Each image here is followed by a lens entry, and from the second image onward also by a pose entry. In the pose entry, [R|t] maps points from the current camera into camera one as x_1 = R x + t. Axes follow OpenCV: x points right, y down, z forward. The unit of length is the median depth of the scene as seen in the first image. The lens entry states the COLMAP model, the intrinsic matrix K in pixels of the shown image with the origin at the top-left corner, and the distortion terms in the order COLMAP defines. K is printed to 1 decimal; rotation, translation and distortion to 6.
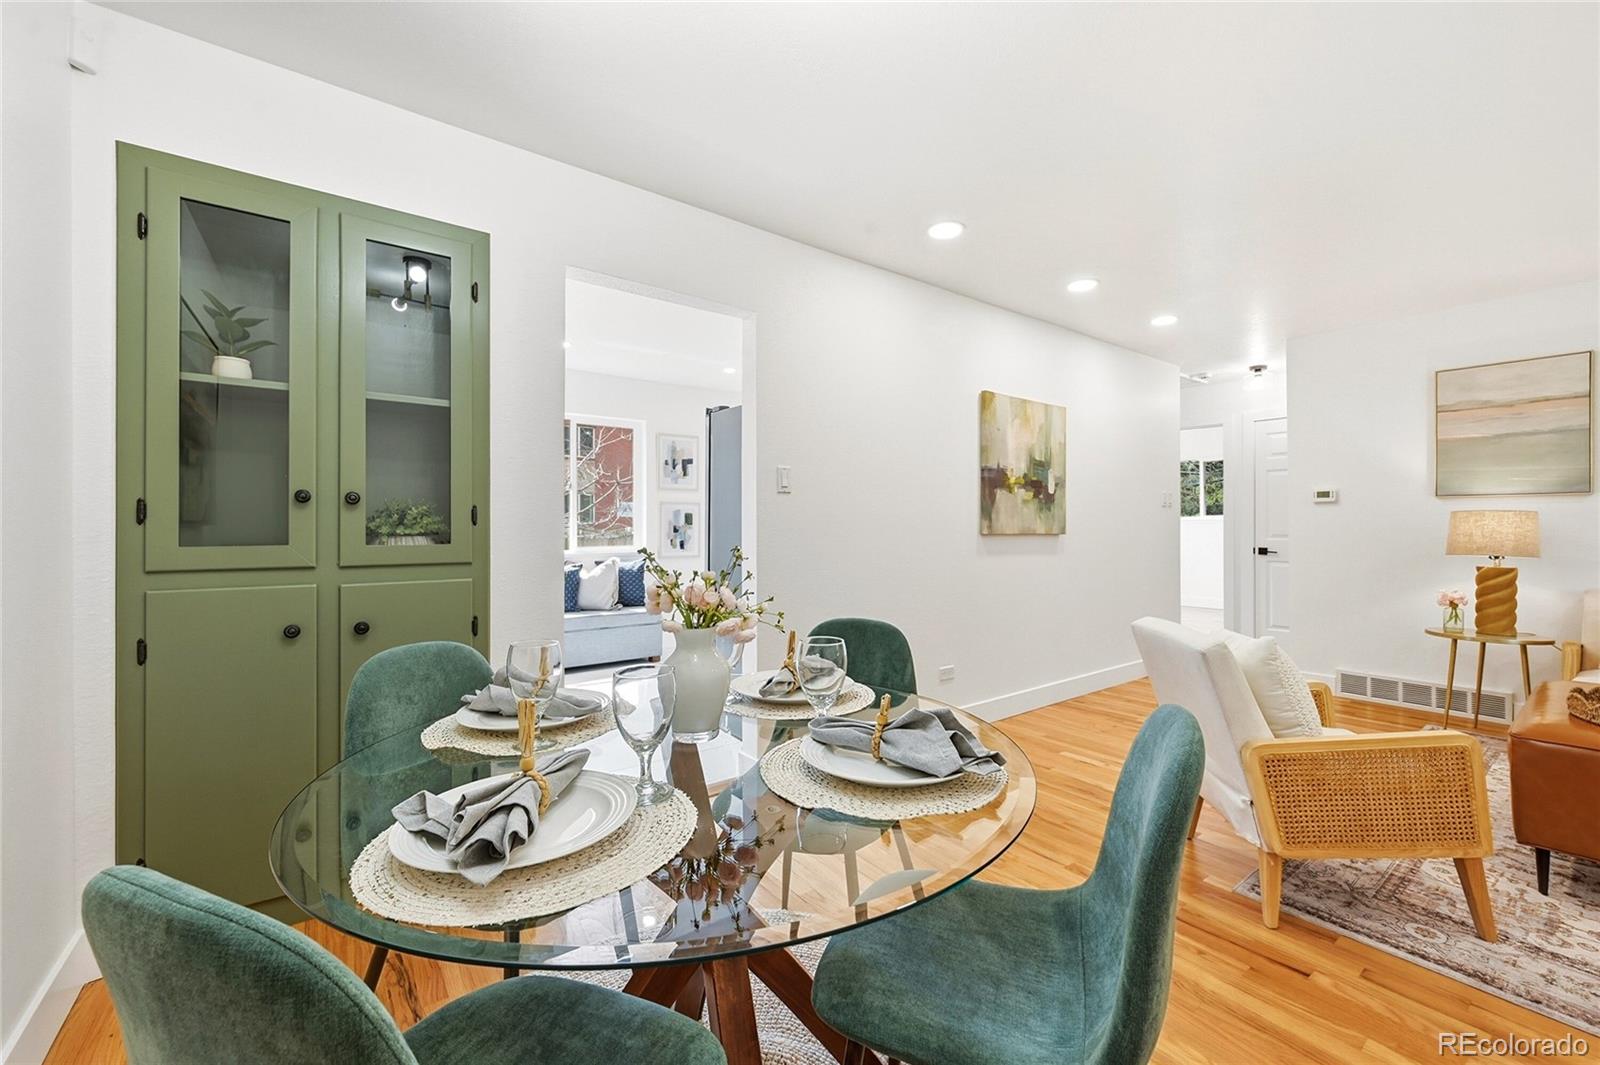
lens RADIAL K [[649.2, 0, 795.0], [0, 649.2, 526.0], [0, 0, 1]] dist [0.001587, -0.000011]
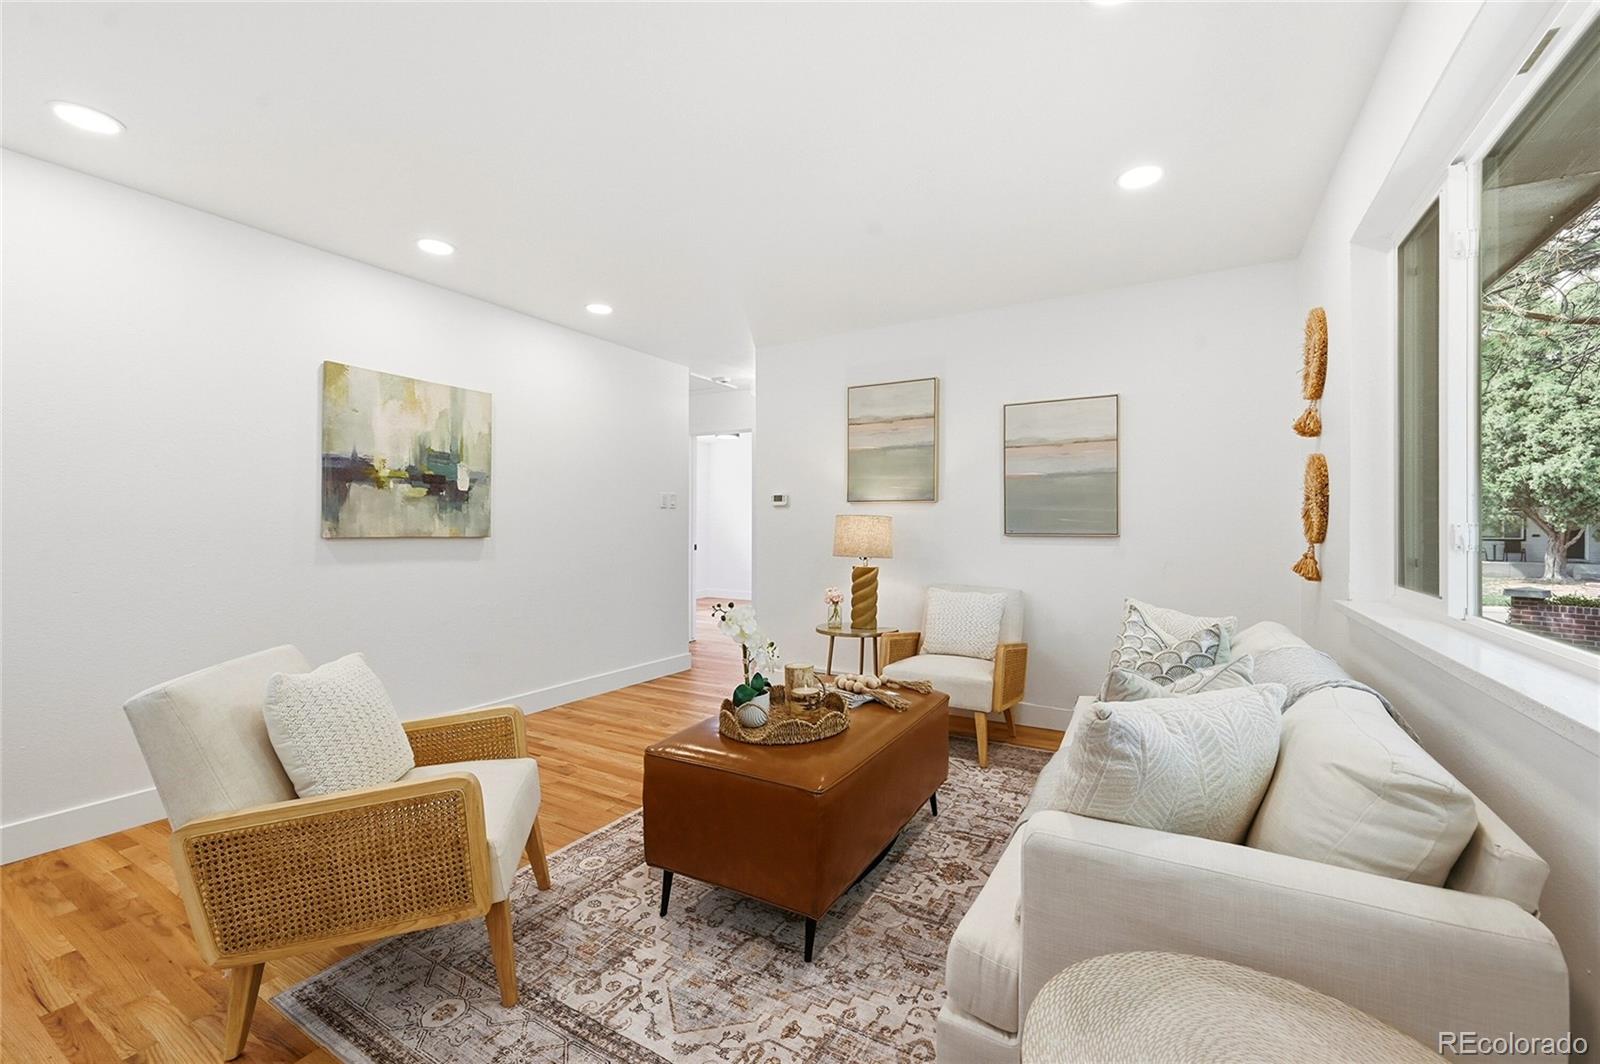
lens RADIAL K [[649.2, 0, 801.0], [0, 649.2, 525.7], [0, 0, 1]] dist [0.001587, -0.000011]
pose [[0.924595, 0.004322, 0.380926, 0.529899], [-0.004430, 0.999990, -0.000593, -0.004497], [-0.380925, -0.001139, 0.924605, 0.021039]]
